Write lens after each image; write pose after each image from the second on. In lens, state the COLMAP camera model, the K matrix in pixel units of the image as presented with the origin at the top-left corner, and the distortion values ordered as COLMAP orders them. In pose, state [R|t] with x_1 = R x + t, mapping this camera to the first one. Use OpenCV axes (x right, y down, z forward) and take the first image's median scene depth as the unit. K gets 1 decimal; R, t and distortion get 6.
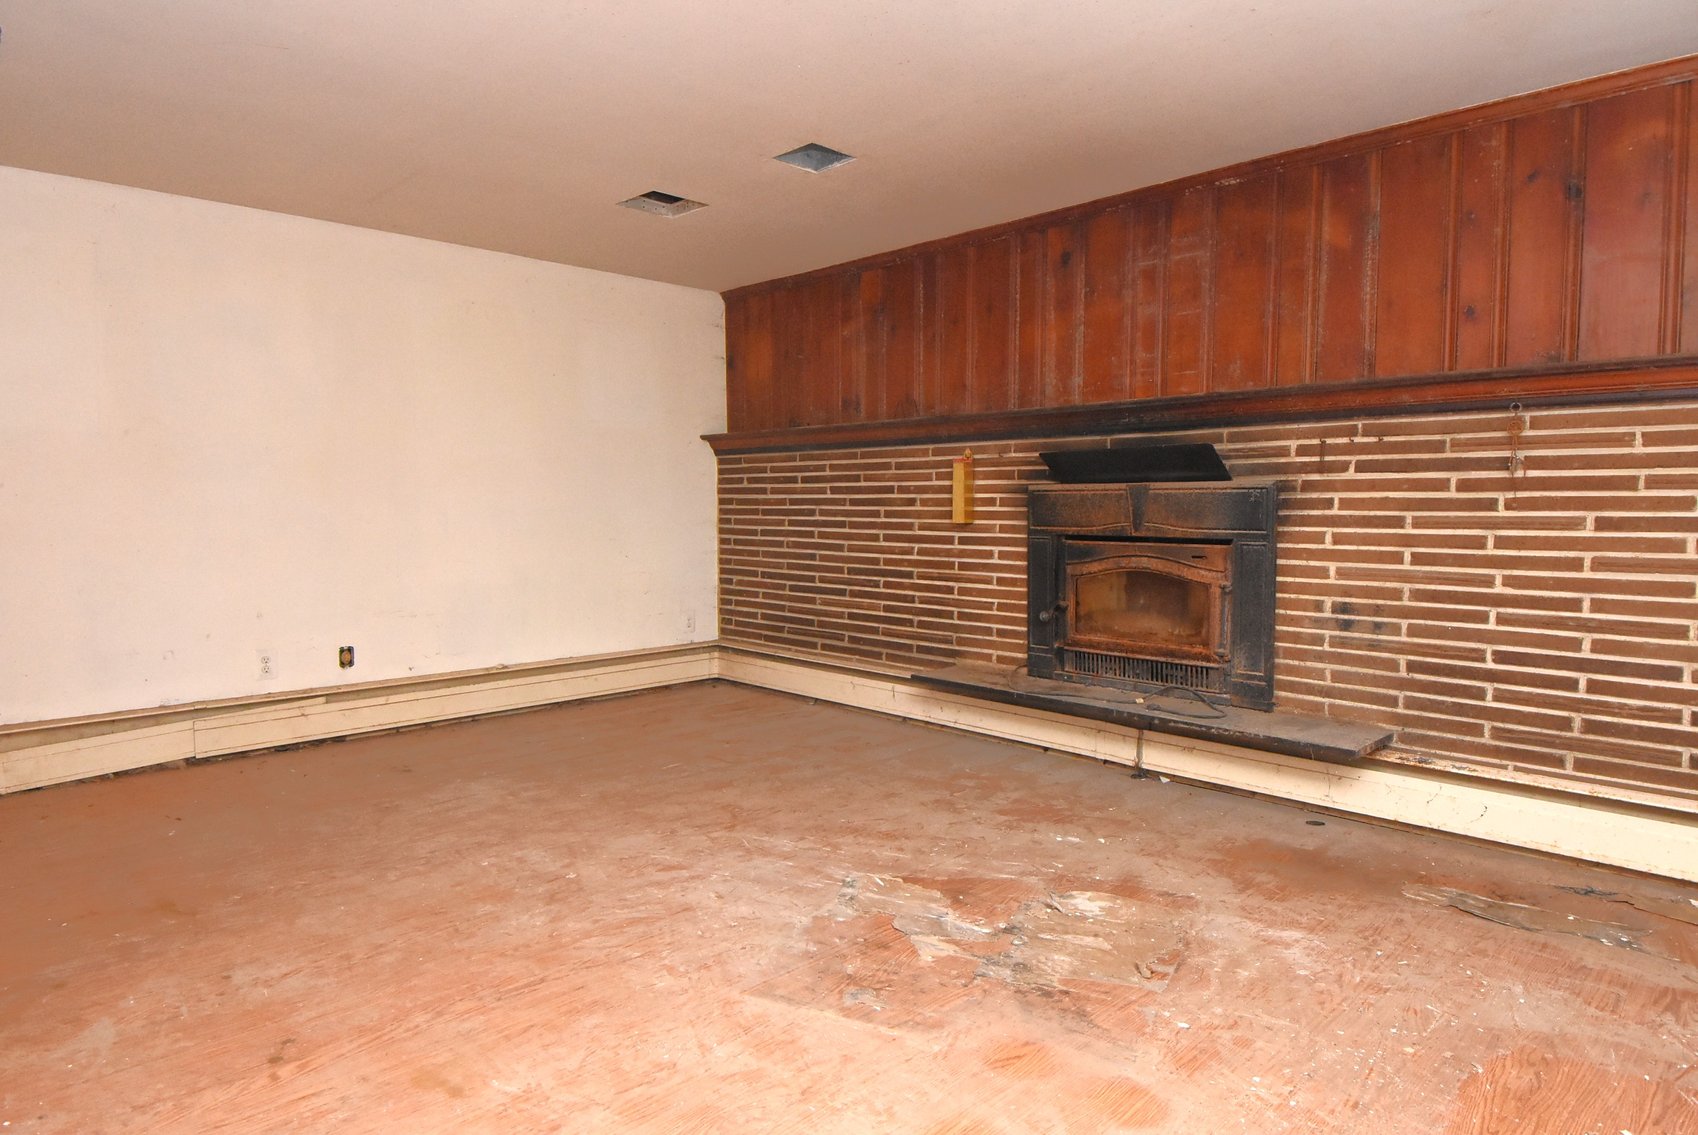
lens RADIAL K [[986.1, 0, 843.5], [0, 986.1, 565.1], [0, 0, 1]] dist [0.028228, -0.003148]
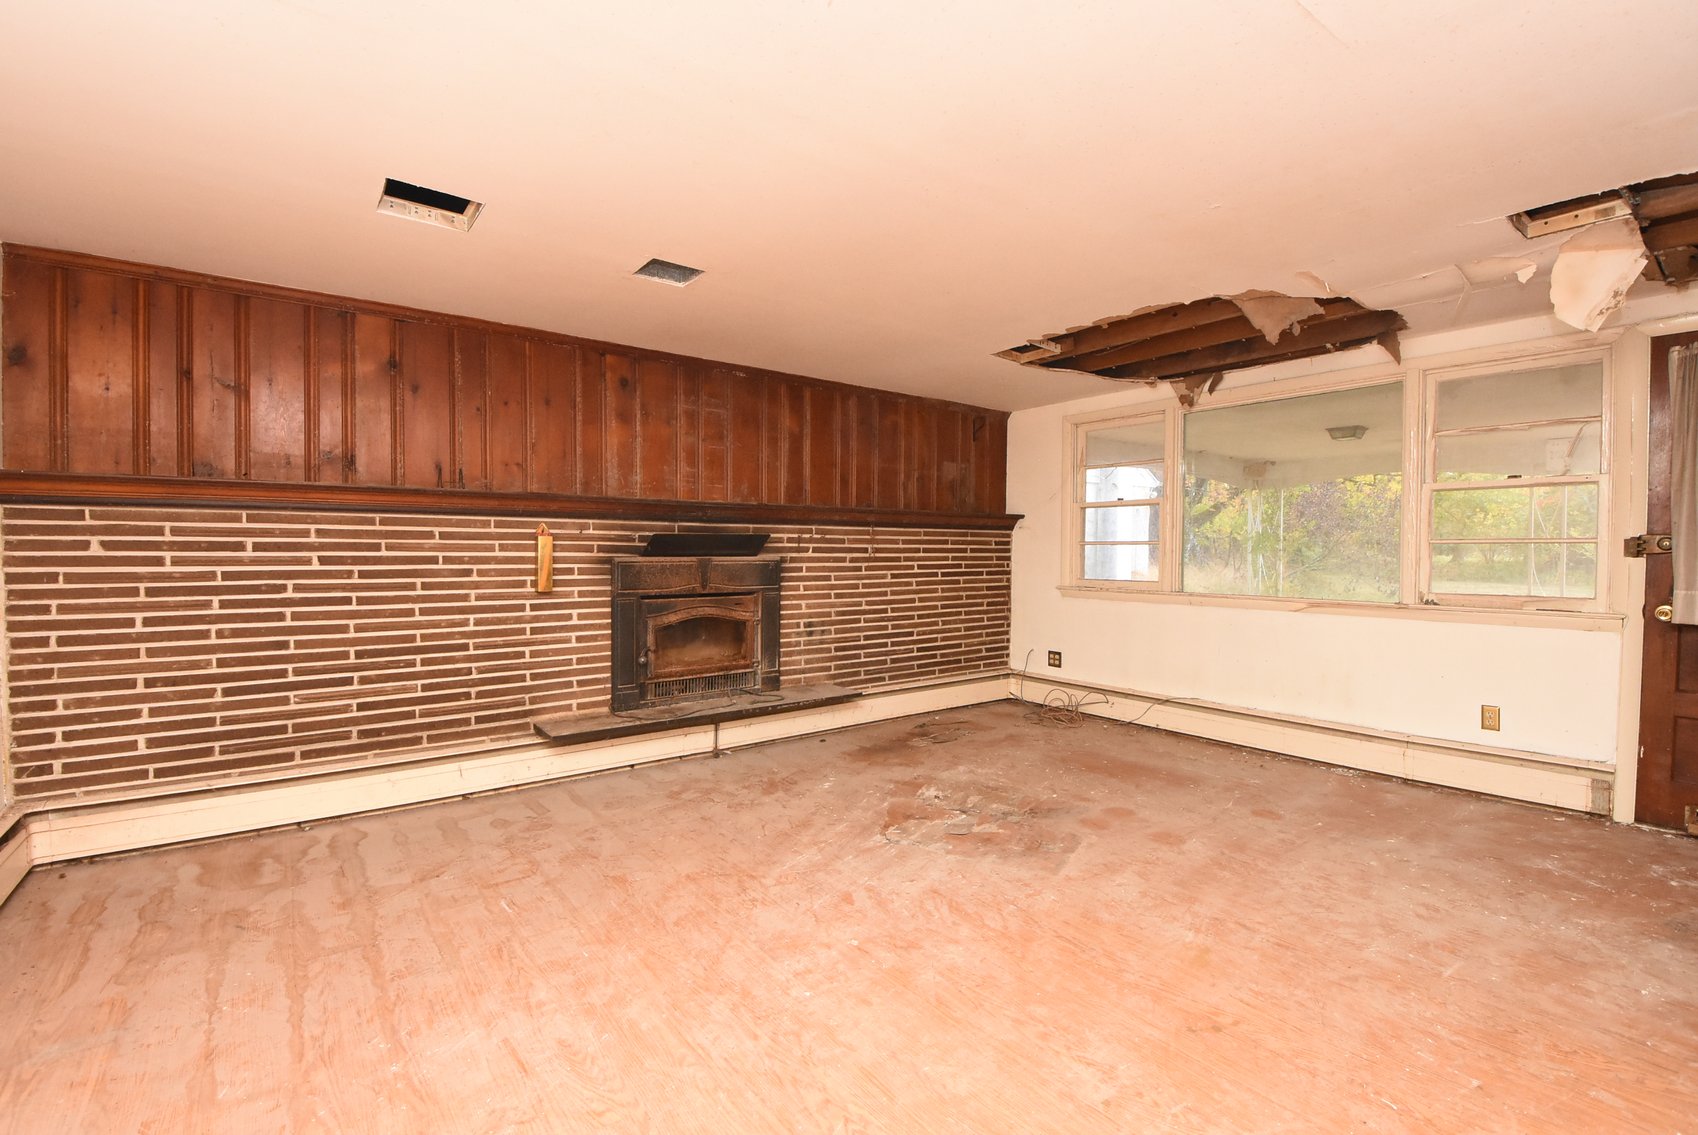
lens RADIAL K [[759.3, 0, 841.0], [0, 759.3, 561.8], [0, 0, 1]] dist [0.001471, -0.001080]
pose [[0.120458, -0.014222, 0.992617, -0.851494], [0.061148, 0.998105, 0.006880, -0.076023], [-0.990833, 0.059868, 0.121099, 0.710130]]
